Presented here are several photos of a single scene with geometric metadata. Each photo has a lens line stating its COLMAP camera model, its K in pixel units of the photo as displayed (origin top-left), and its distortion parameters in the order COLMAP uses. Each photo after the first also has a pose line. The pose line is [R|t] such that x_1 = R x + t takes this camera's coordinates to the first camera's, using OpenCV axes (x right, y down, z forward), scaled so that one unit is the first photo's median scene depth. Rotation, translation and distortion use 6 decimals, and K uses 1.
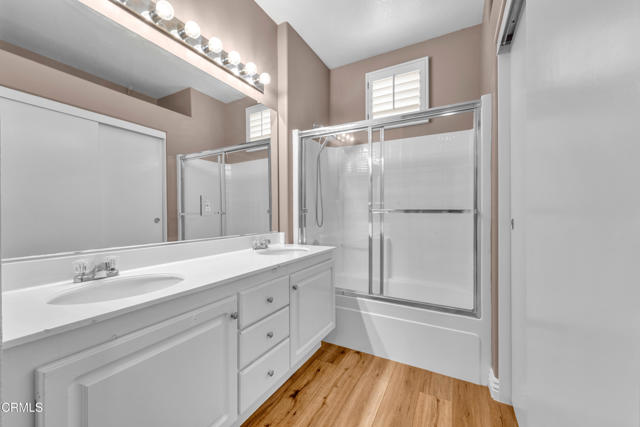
lens RADIAL K [[252.7, 0, 321.7], [0, 252.7, 212.3], [0, 0, 1]] dist [0.001336, -0.000127]
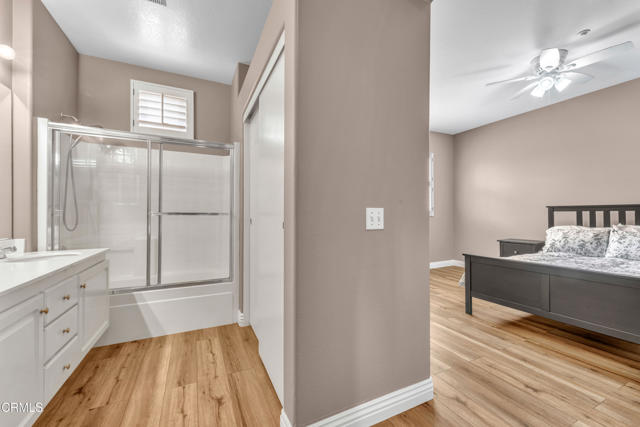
lens RADIAL K [[252.7, 0, 321.7], [0, 252.7, 212.3], [0, 0, 1]] dist [0.001336, -0.000127]
pose [[0.579681, 0.008908, 0.814795, -0.294114], [-0.002105, 0.999953, -0.009436, -0.001642], [-0.814841, 0.003755, 0.579672, -0.315696]]
